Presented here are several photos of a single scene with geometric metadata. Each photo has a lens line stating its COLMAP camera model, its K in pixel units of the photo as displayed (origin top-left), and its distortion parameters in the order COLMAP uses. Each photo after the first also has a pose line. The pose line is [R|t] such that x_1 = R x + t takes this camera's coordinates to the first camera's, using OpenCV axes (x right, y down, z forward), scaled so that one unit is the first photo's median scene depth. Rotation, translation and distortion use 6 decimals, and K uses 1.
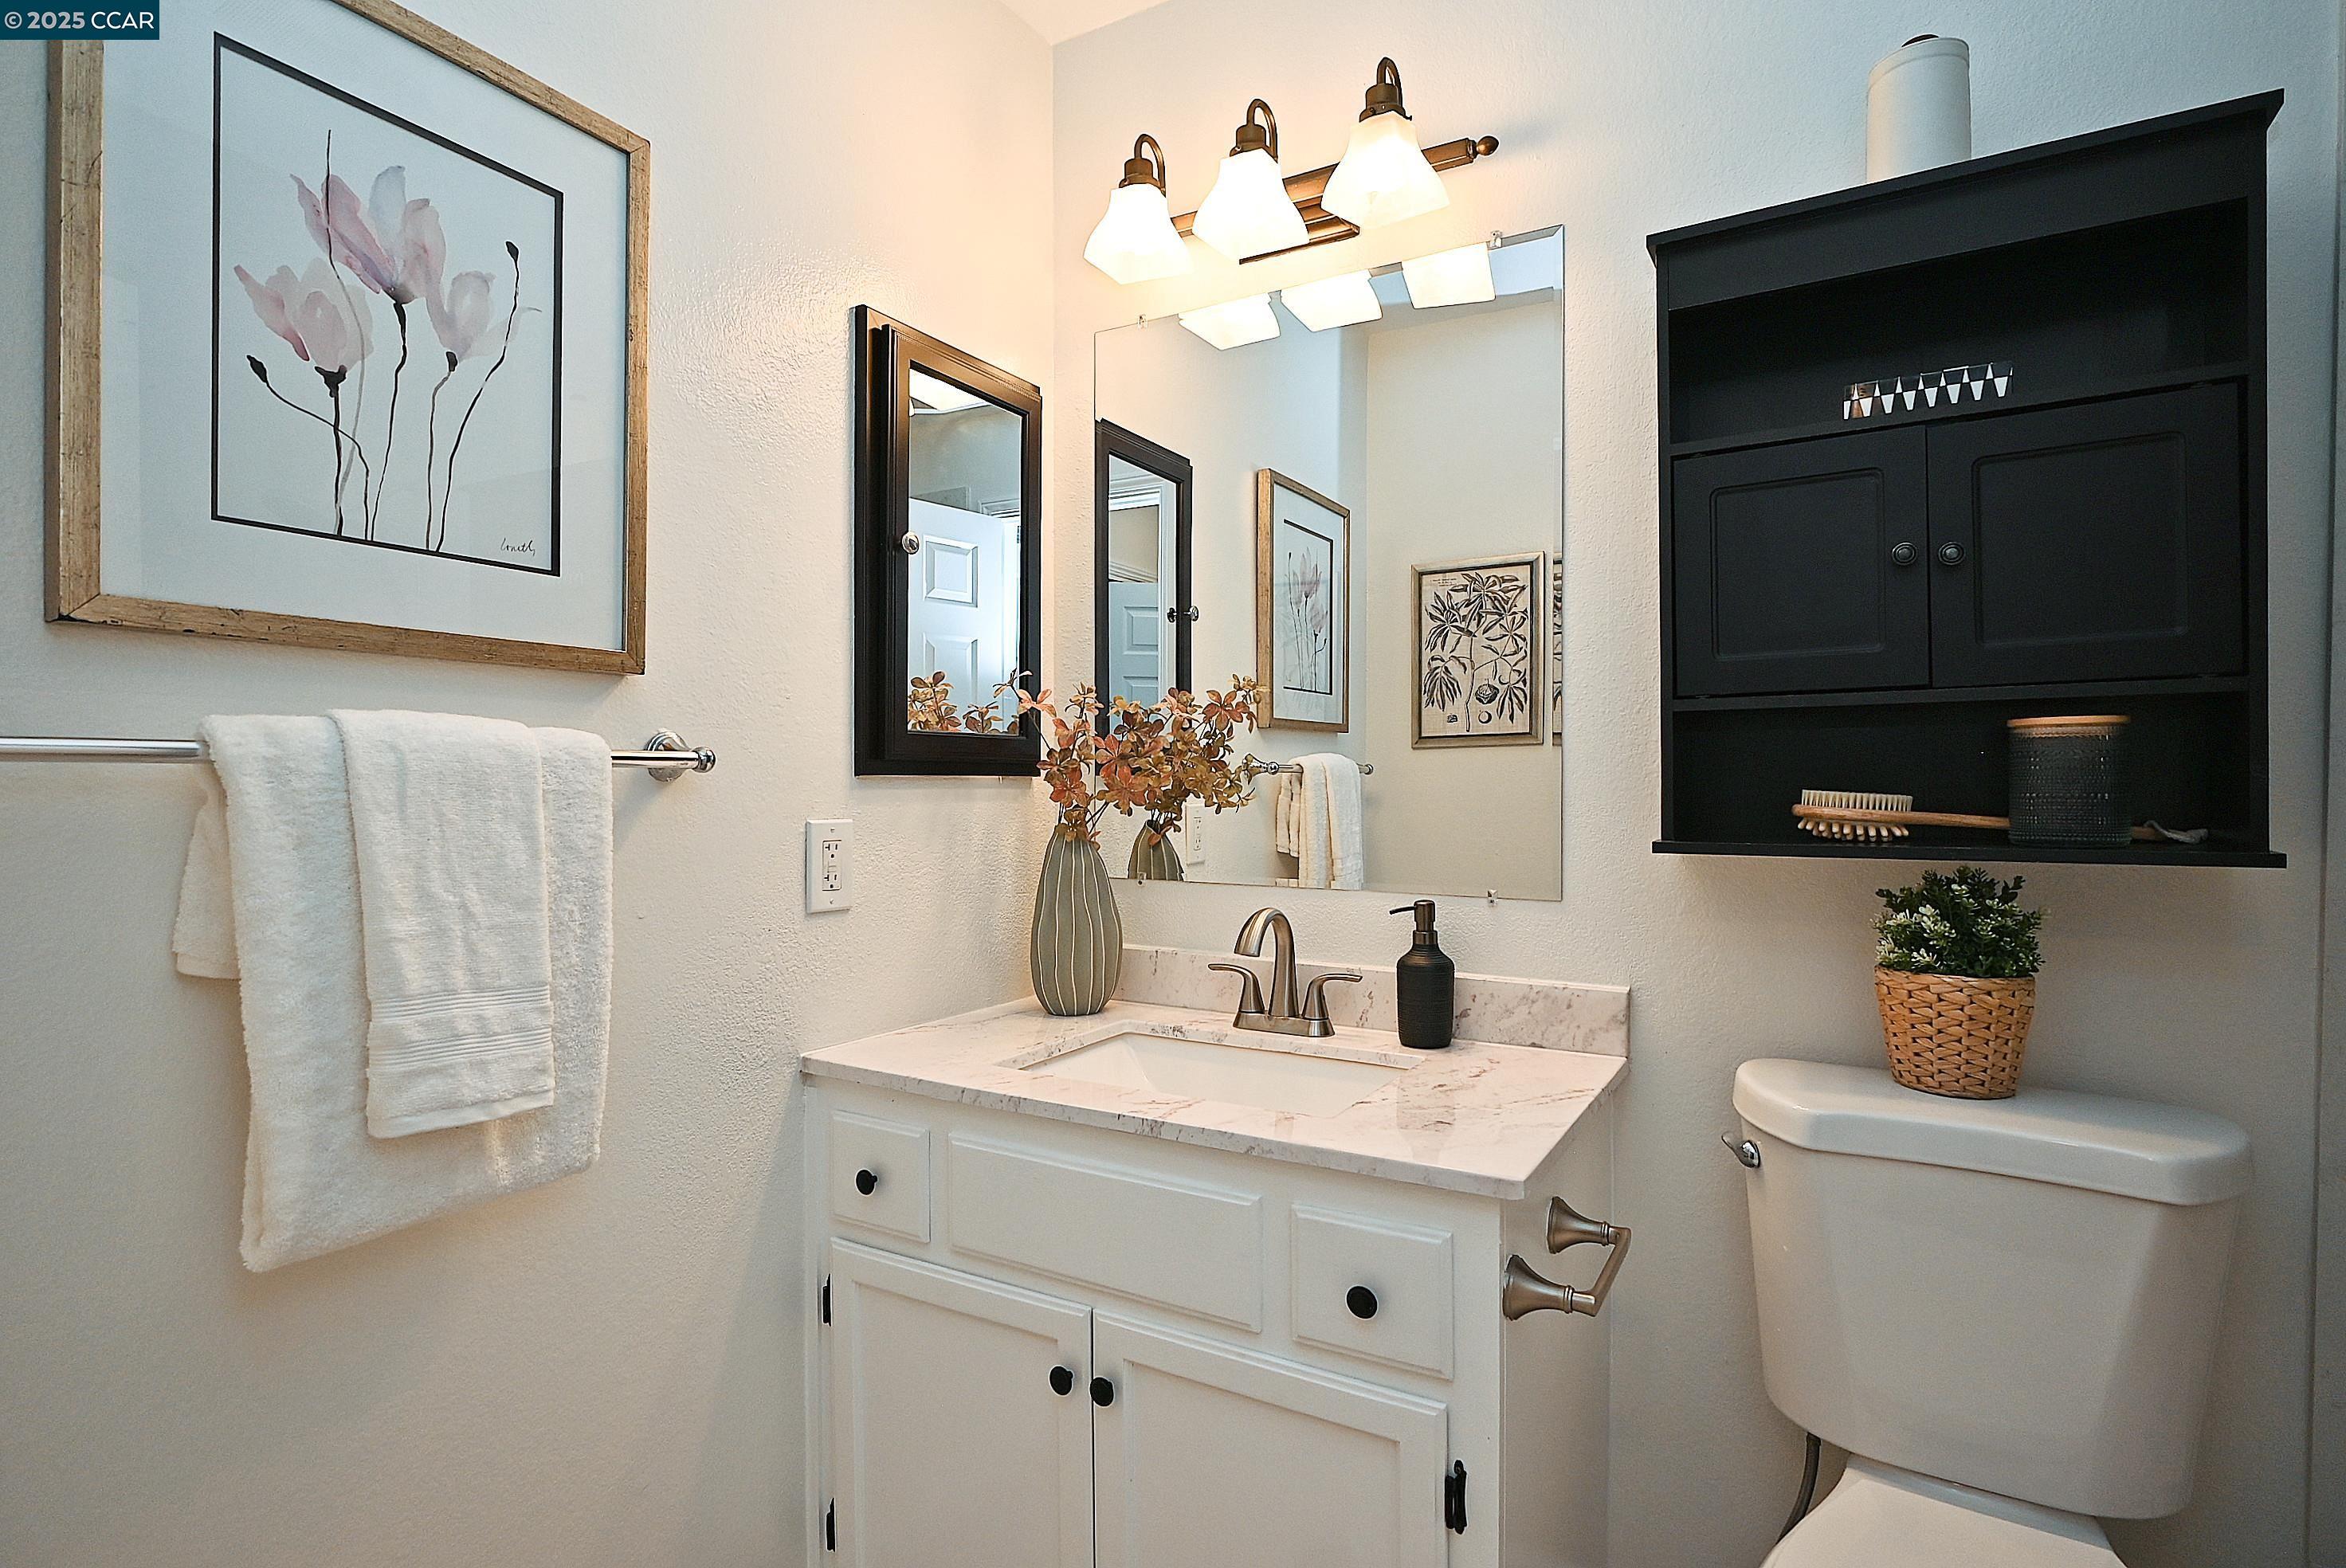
lens RADIAL K [[1166.8, 0, 1167.5], [0, 1166.8, 789.7], [0, 0, 1]] dist [-0.005175, -0.000733]
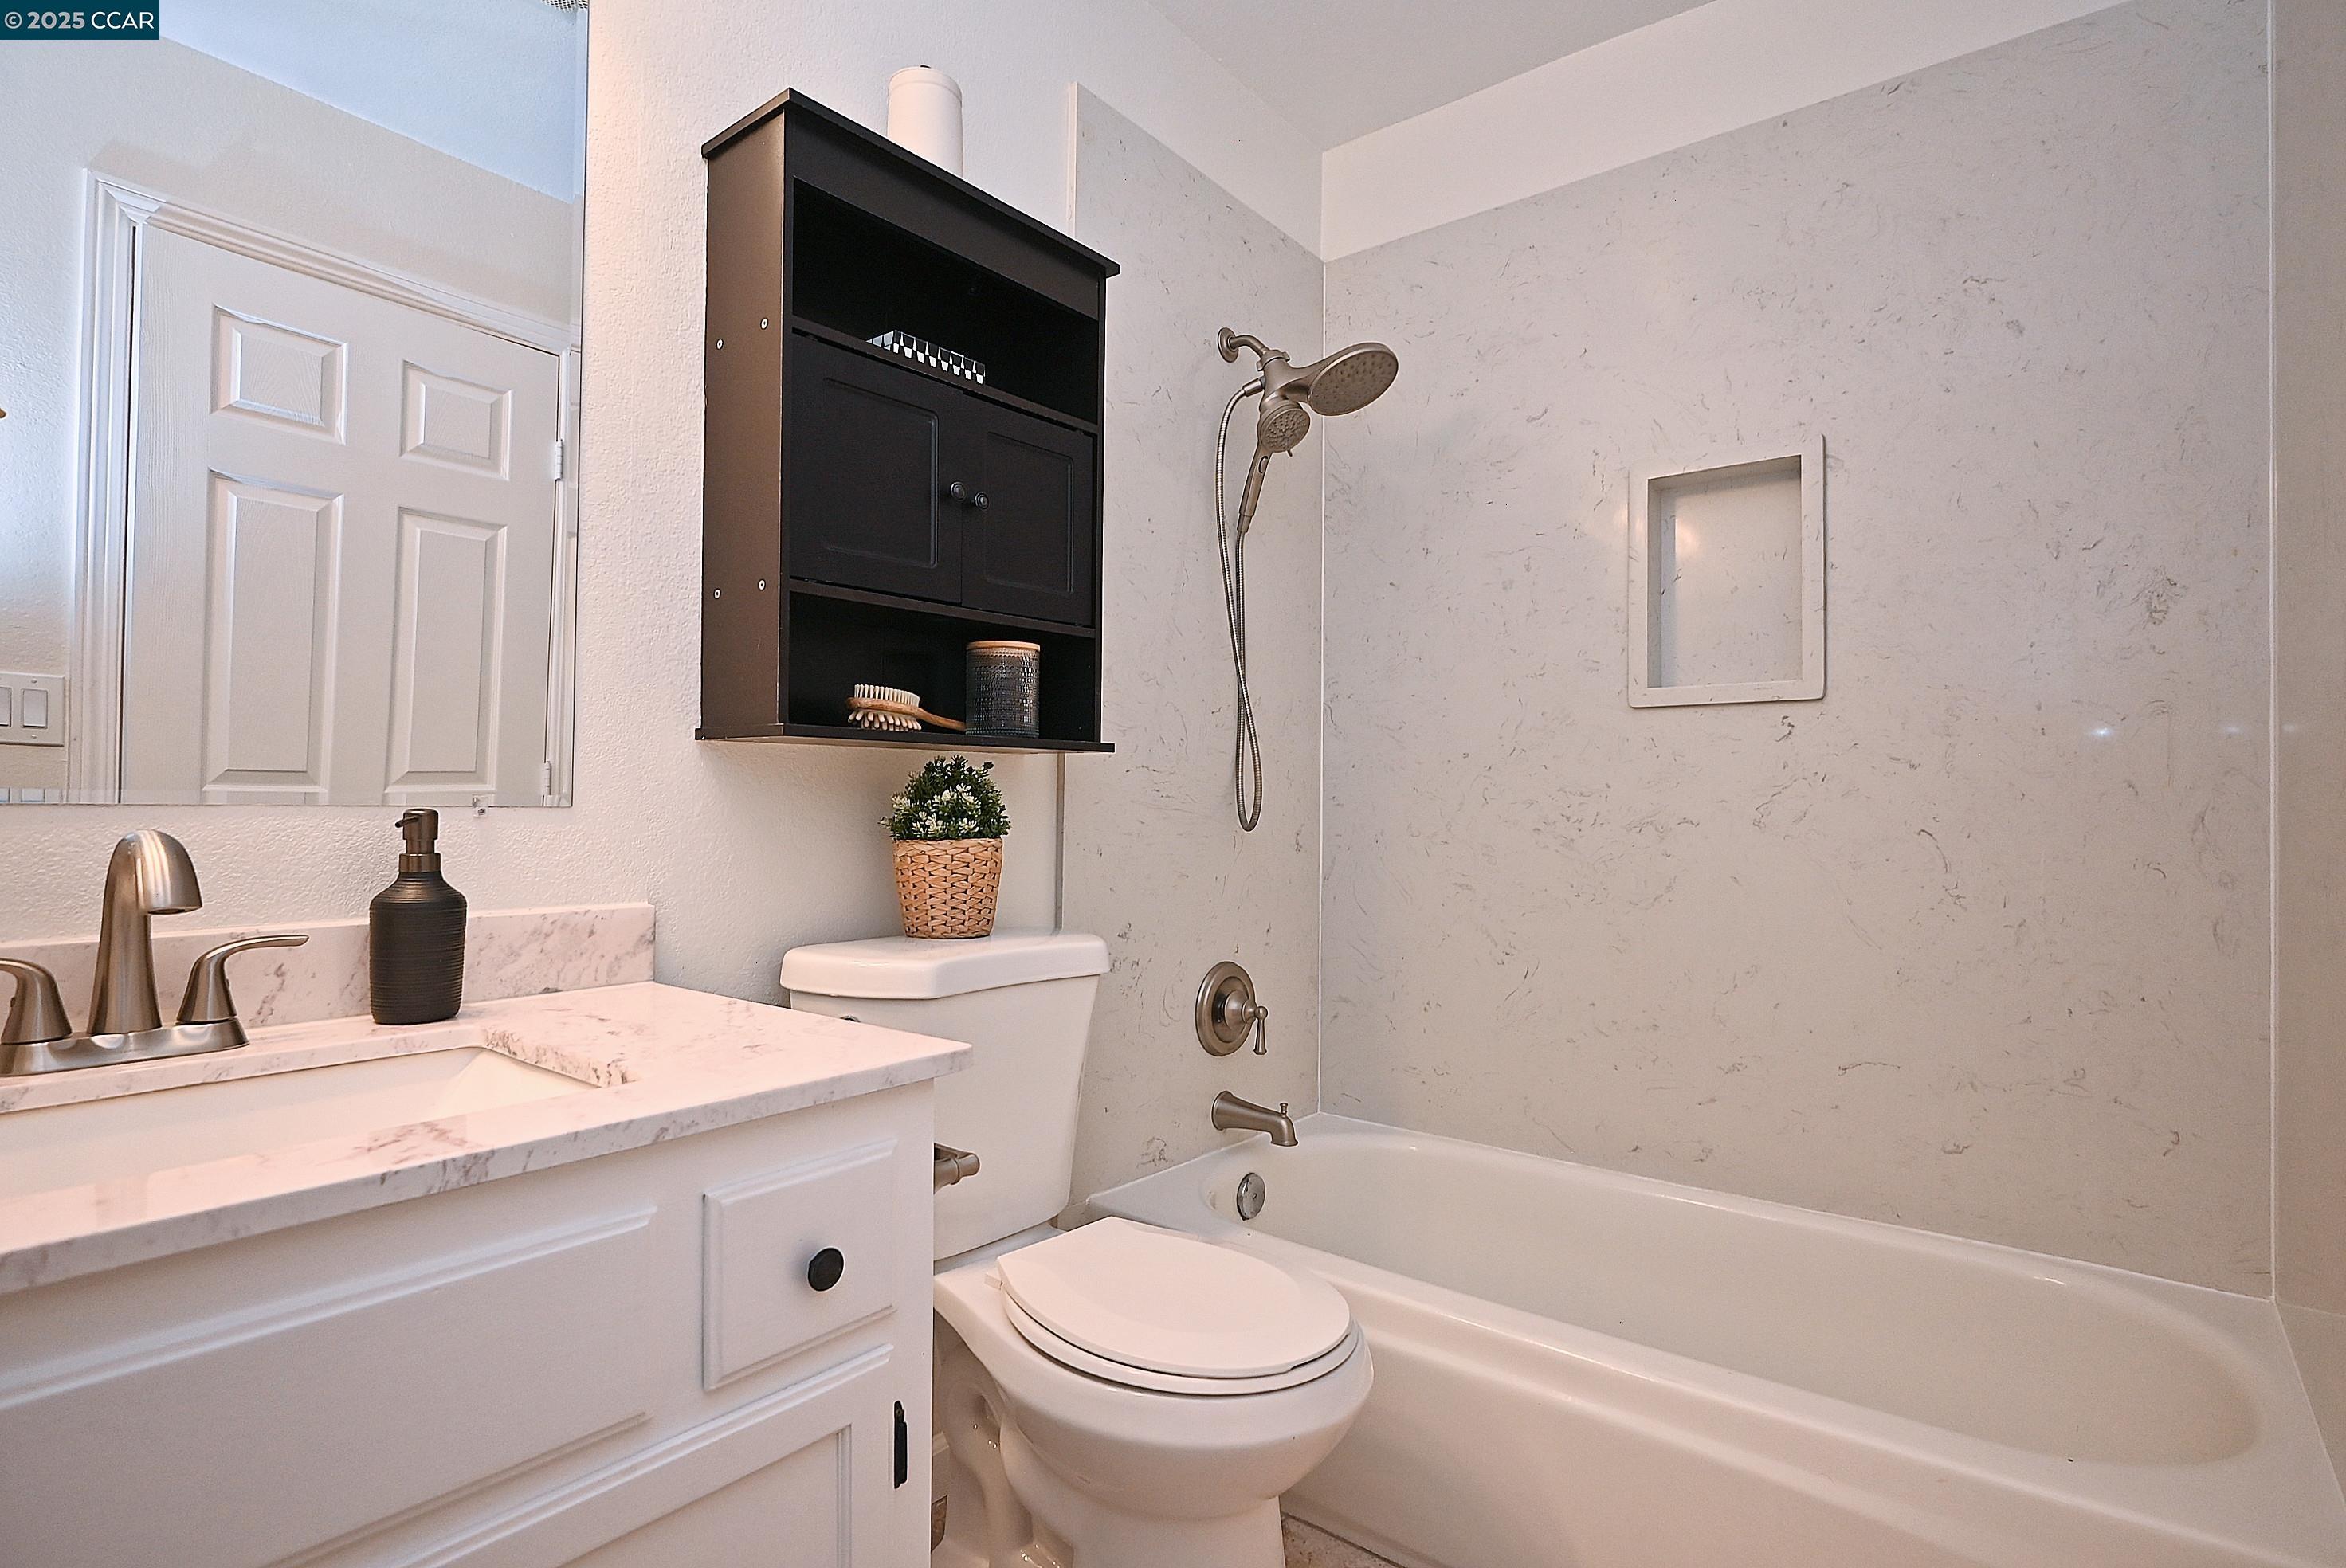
lens RADIAL K [[1166.8, 0, 1167.5], [0, 1166.8, 789.7], [0, 0, 1]] dist [-0.005175, -0.000733]
pose [[0.139182, 0.013407, 0.990176, -0.486583], [0.001747, 0.999903, -0.013784, 0.113752], [-0.990265, 0.003648, 0.139145, 0.569902]]
